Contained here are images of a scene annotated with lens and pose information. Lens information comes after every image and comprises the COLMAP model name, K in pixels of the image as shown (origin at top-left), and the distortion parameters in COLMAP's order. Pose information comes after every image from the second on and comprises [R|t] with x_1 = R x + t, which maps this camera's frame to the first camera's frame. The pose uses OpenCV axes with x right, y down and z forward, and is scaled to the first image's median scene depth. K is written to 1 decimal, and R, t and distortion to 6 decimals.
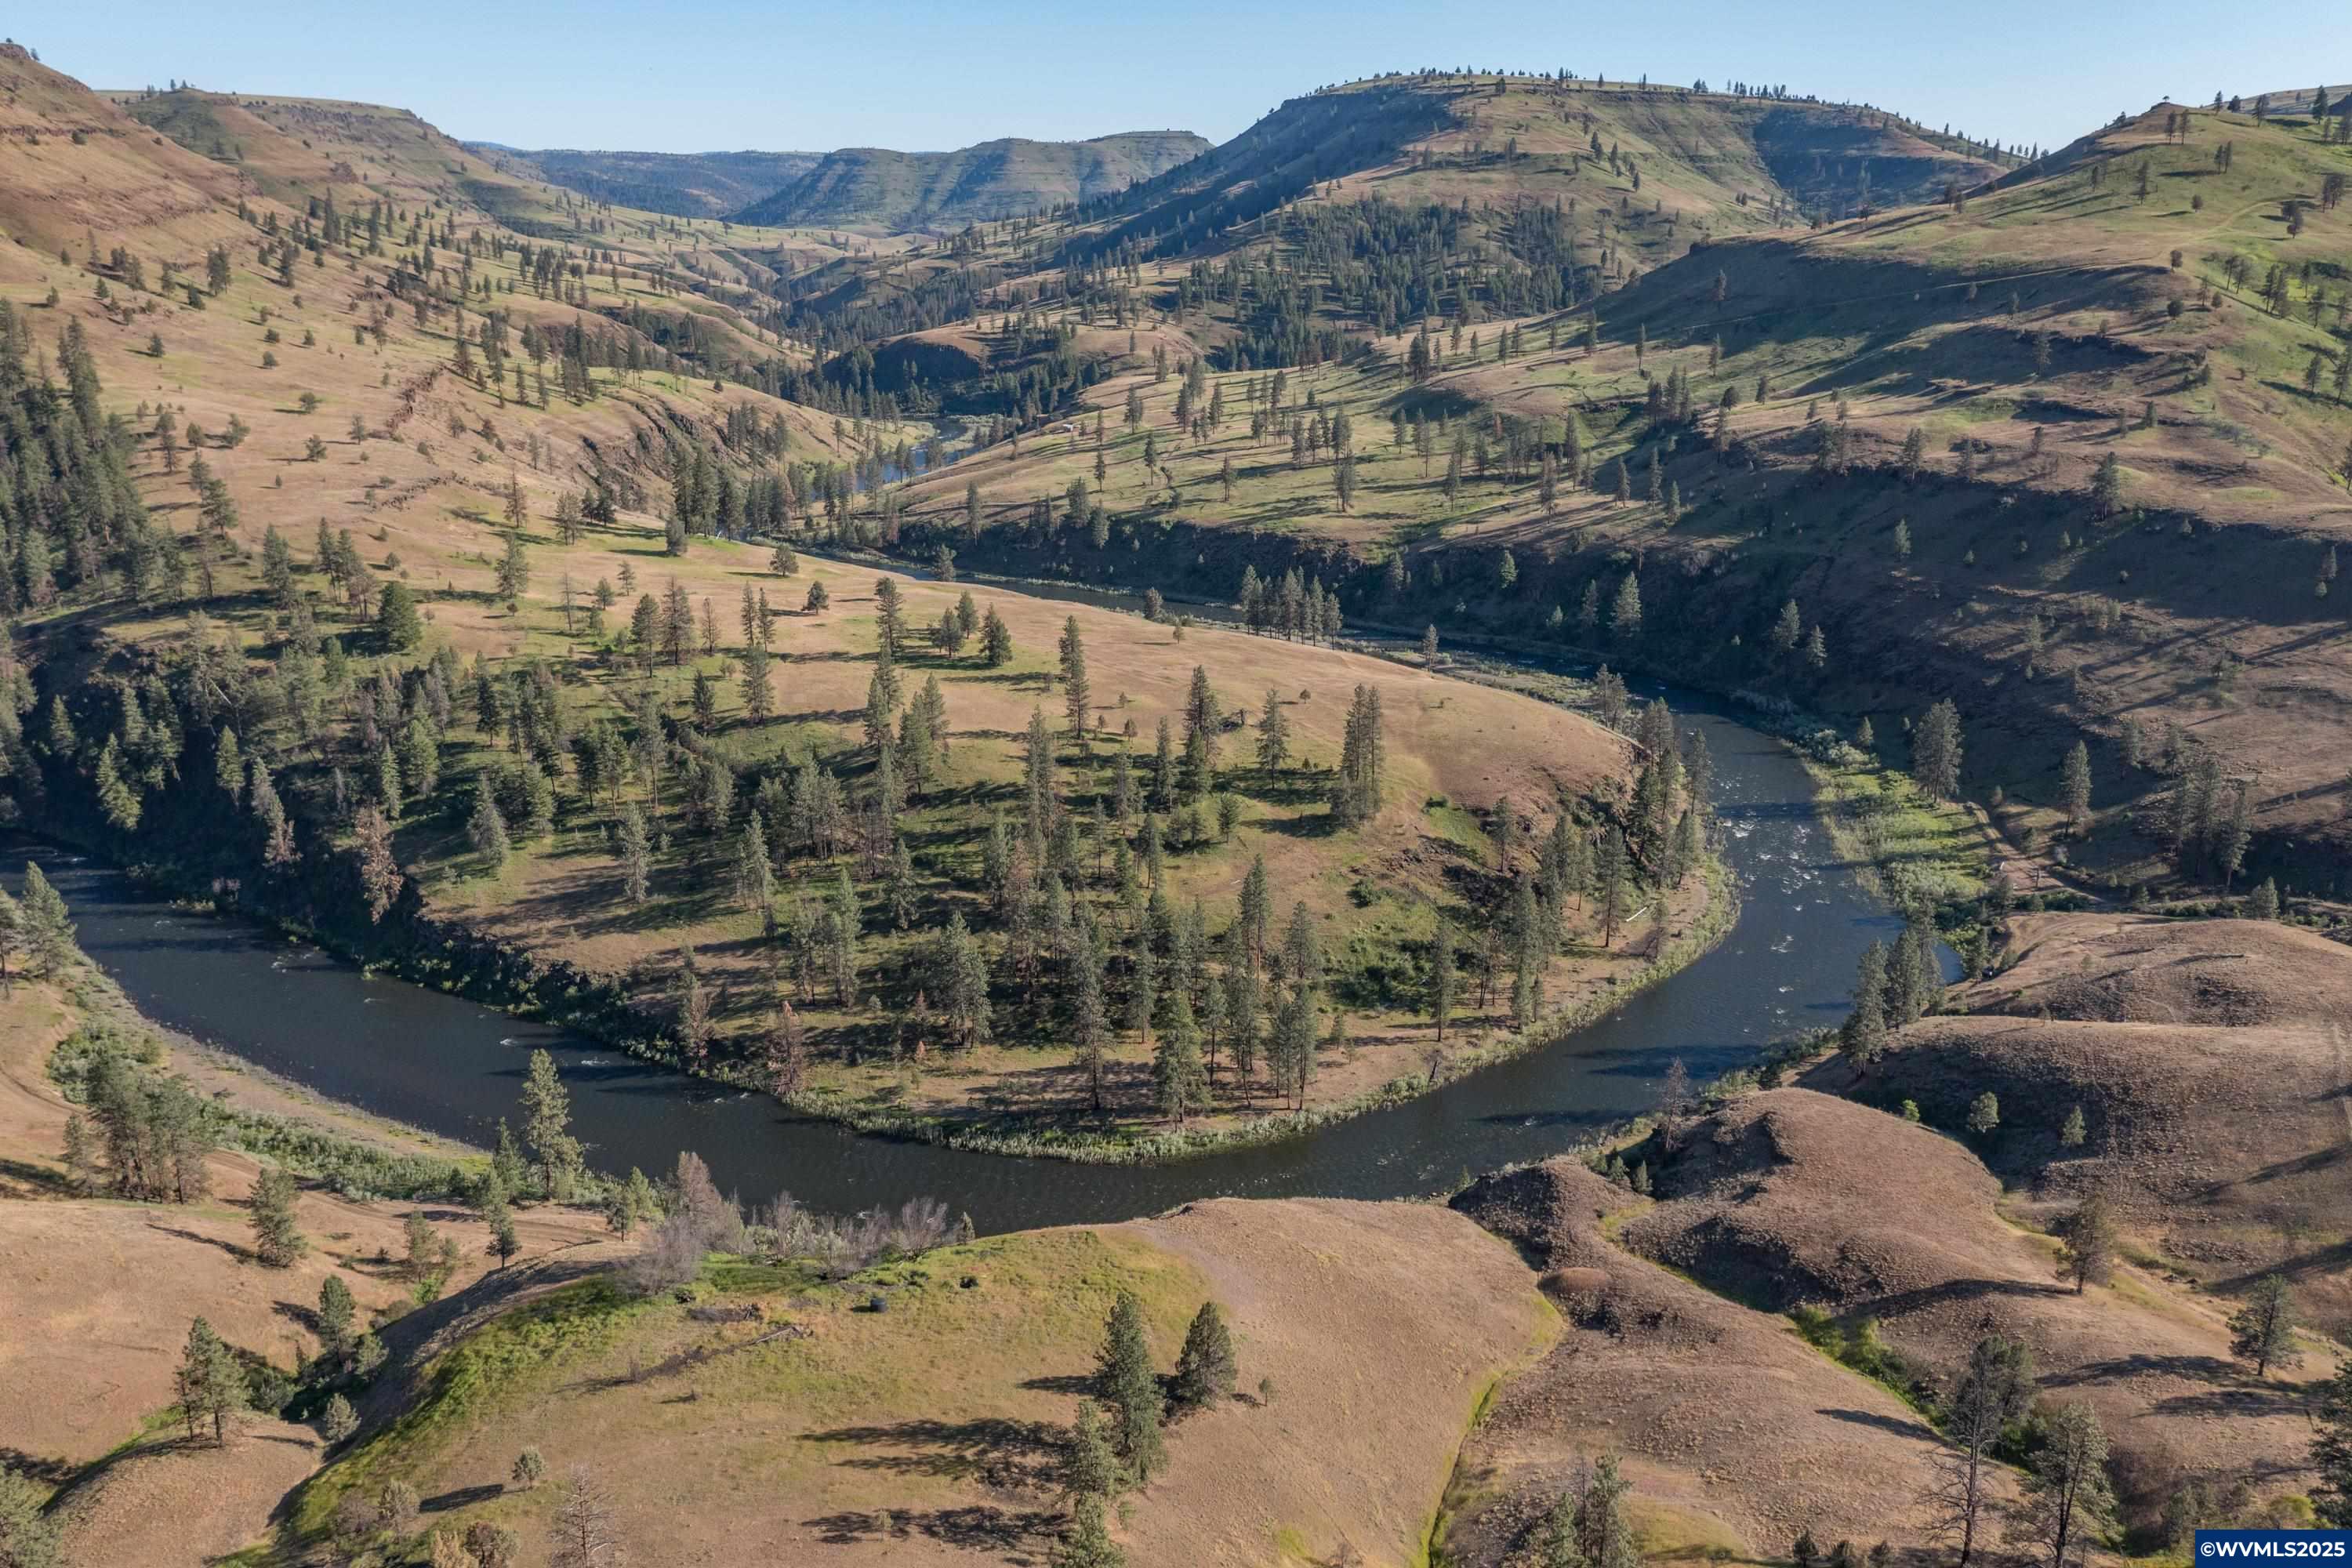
lens RADIAL K [[1866.5, 0, 1165.7], [0, 1866.5, 784.0], [0, 0, 1]] dist [-0.022932, 0.019534]
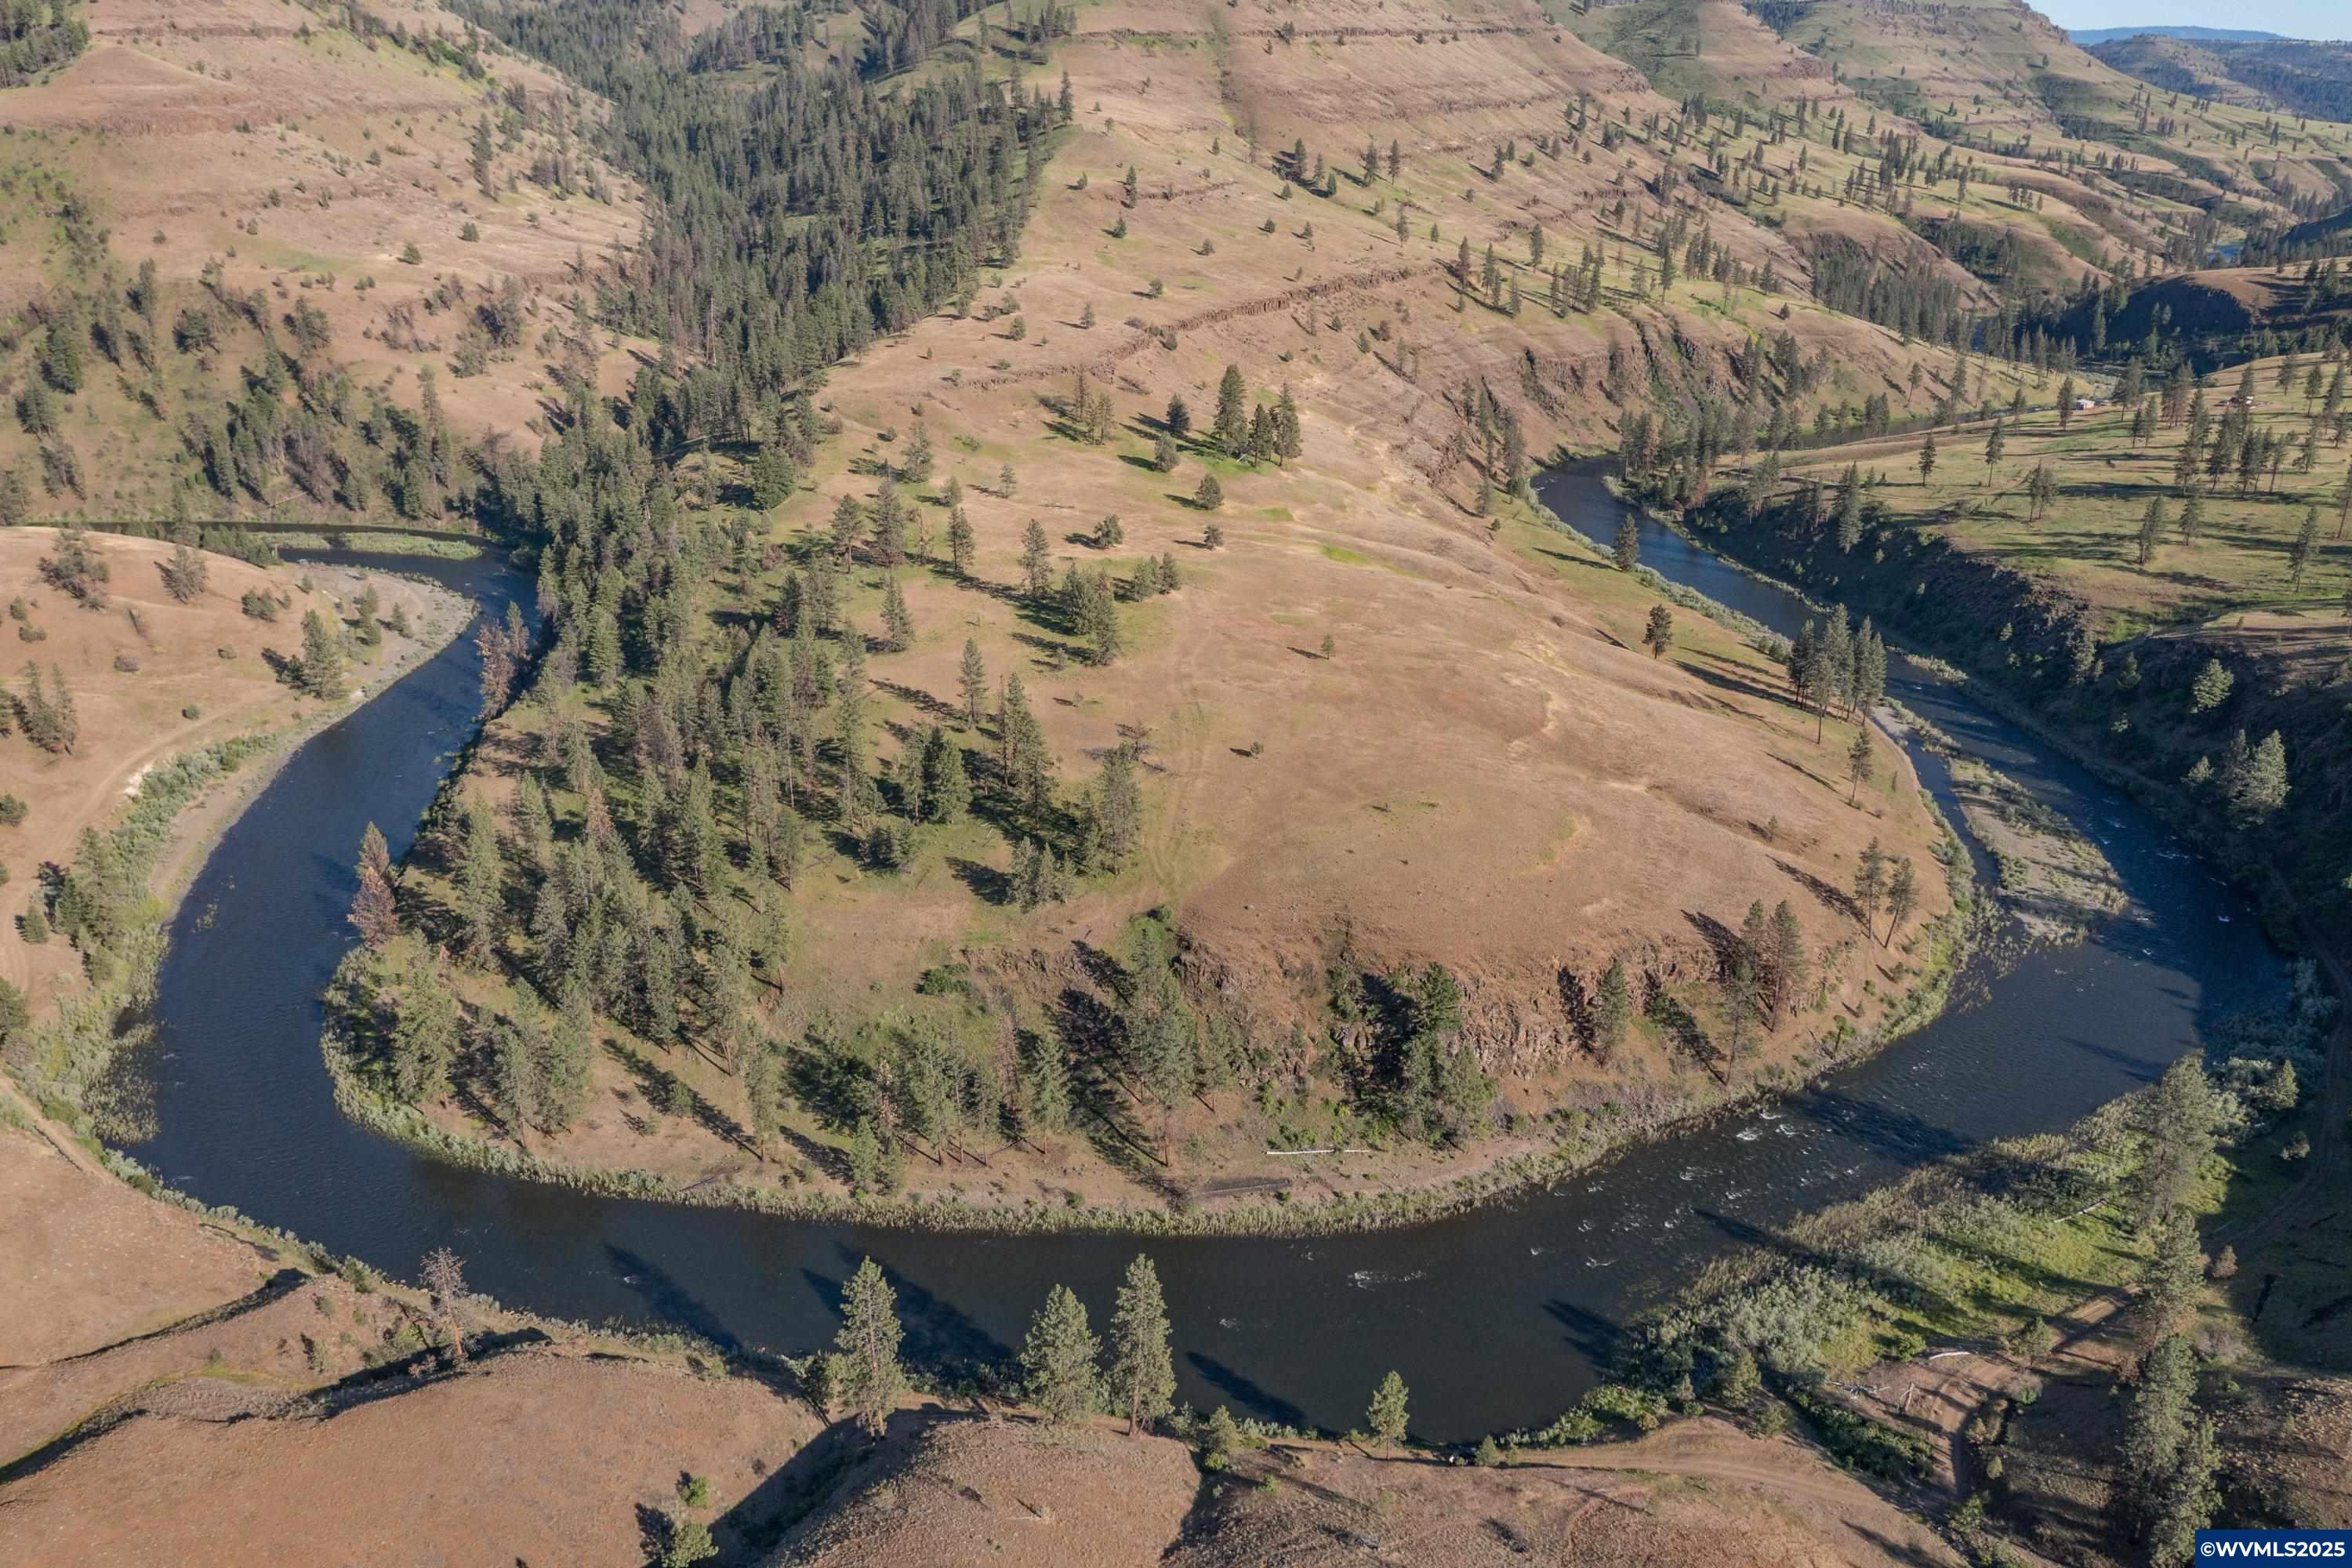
lens RADIAL K [[1866.5, 0, 1190.2], [0, 1866.5, 772.0], [0, 0, 1]] dist [-0.022932, 0.019534]
pose [[0.668578, 0.261020, -0.696327, 0.380533], [-0.228179, 0.963212, 0.141977, -0.089640], [0.707769, 0.063965, 0.703542, 0.253973]]
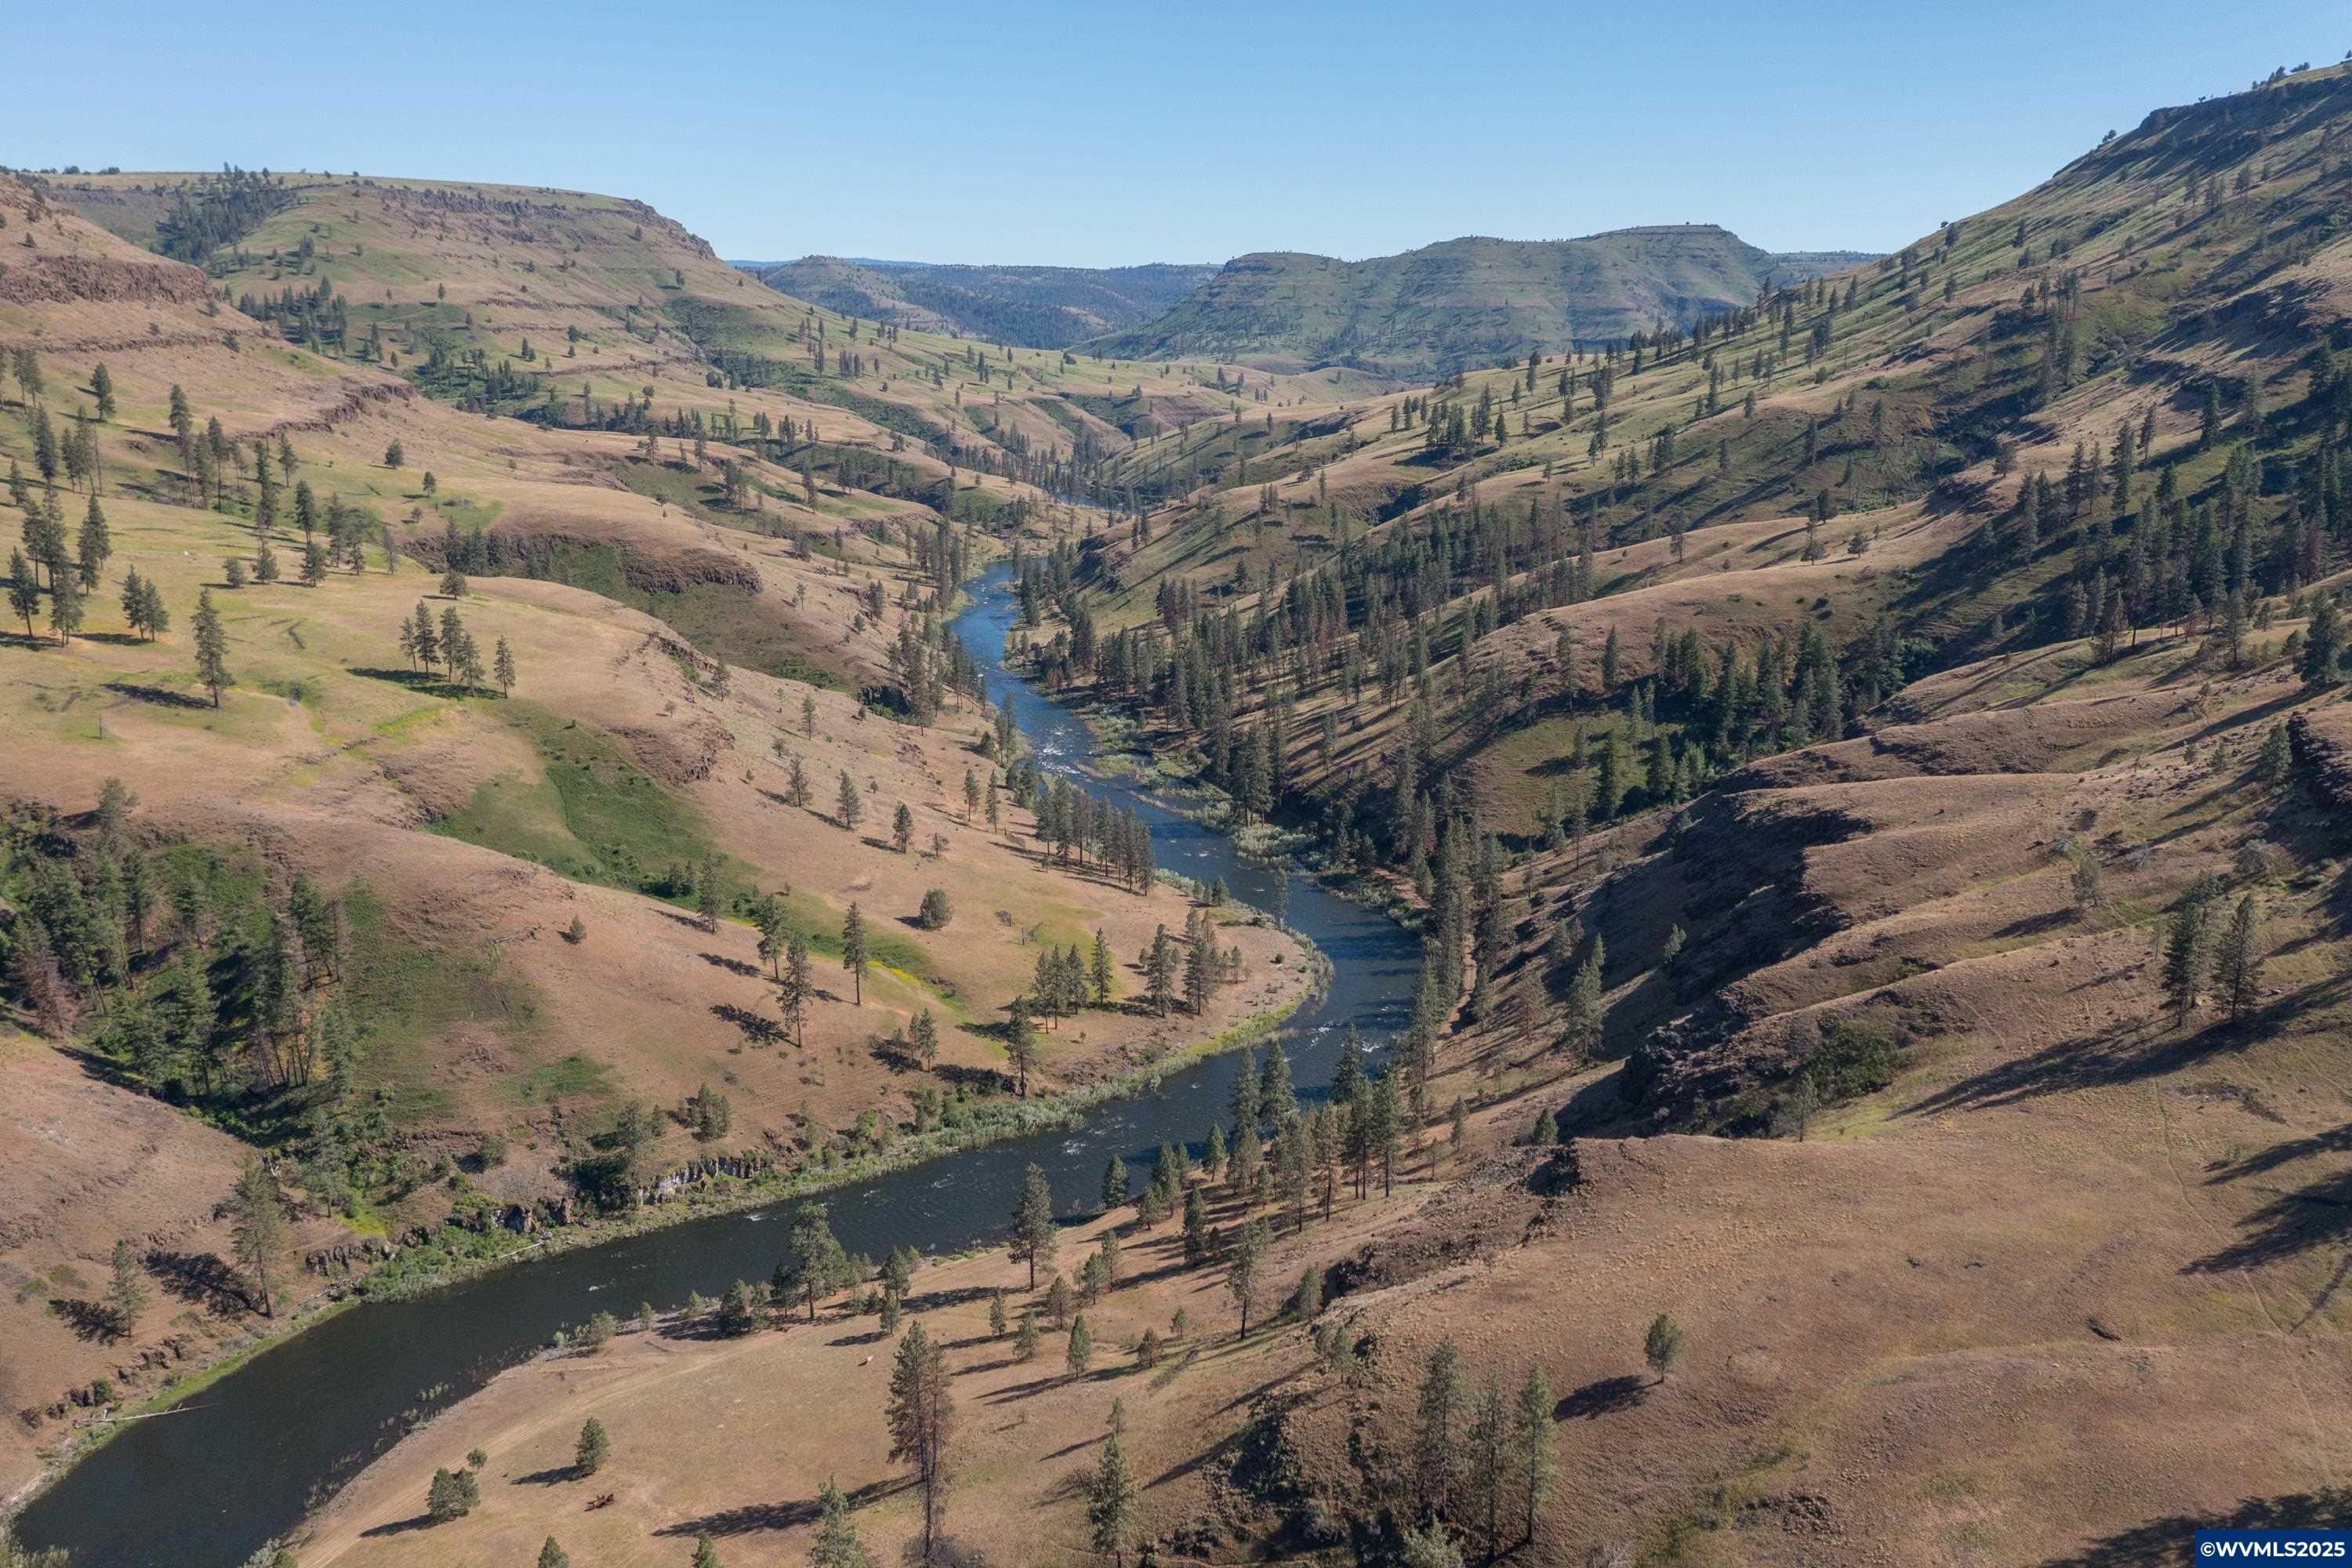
lens RADIAL K [[1866.5, 0, 1184.9], [0, 1866.5, 773.1], [0, 0, 1]] dist [-0.022932, 0.019534]
pose [[0.978387, 0.042123, -0.202445, -0.251023], [-0.054820, 0.996838, -0.057528, -0.577836], [0.199382, 0.067383, 0.977602, 1.810771]]
